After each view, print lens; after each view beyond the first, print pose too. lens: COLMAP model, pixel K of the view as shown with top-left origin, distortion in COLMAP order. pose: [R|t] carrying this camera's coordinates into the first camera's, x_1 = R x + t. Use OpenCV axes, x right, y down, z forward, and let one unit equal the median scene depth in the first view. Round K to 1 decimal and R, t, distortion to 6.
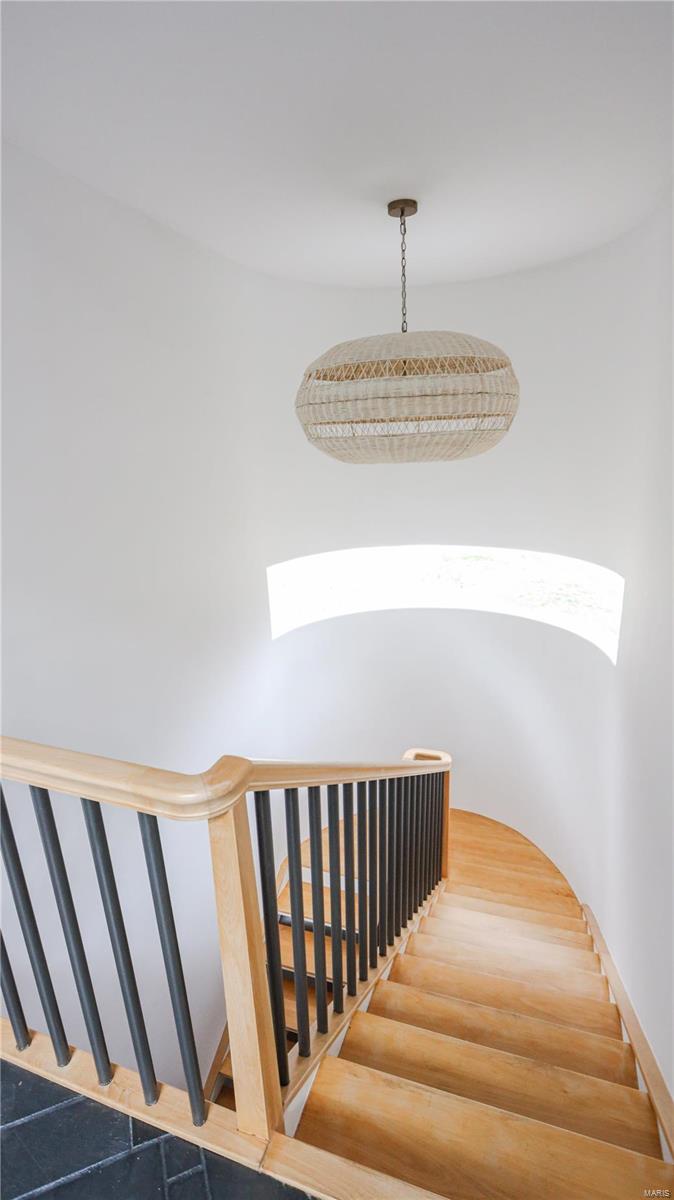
lens RADIAL K [[602.9, 0, 337.7], [0, 602.9, 600.0], [0, 0, 1]] dist [-0.005697, -0.001159]
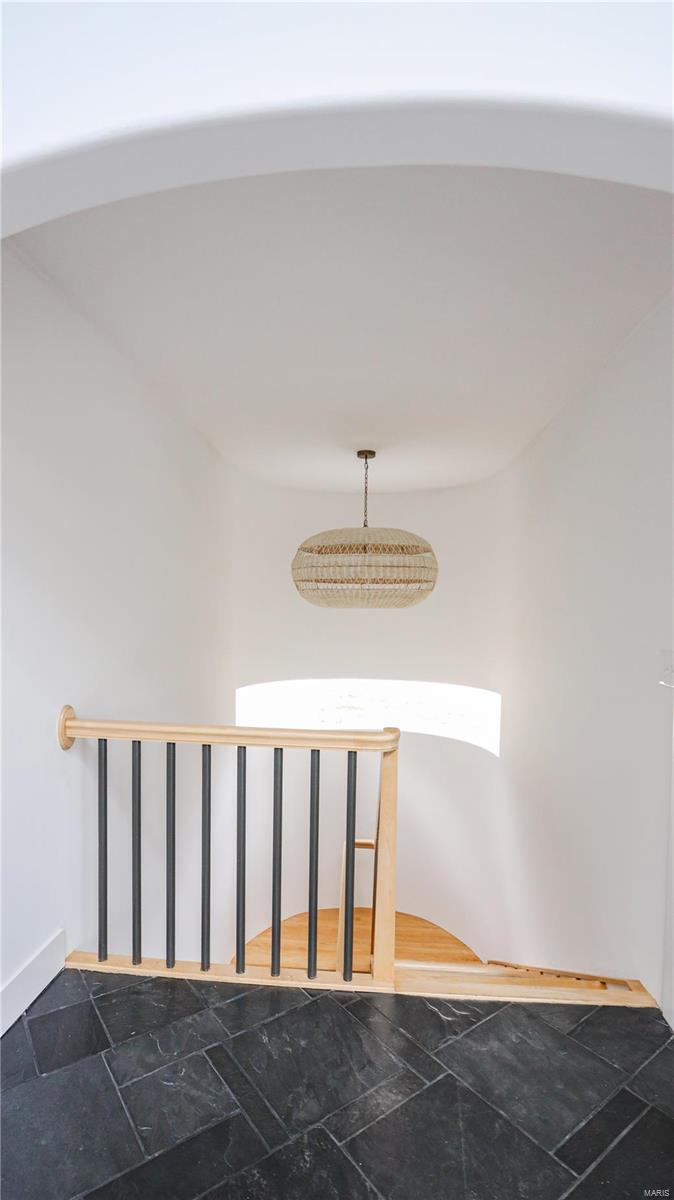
lens RADIAL K [[602.9, 0, 334.9], [0, 602.9, 599.6], [0, 0, 1]] dist [-0.005697, -0.001159]
pose [[0.955784, 0.049862, 0.289811, -0.409901], [0.029951, 0.963889, -0.264615, 0.141828], [-0.292540, 0.261595, 0.919776, -0.345761]]
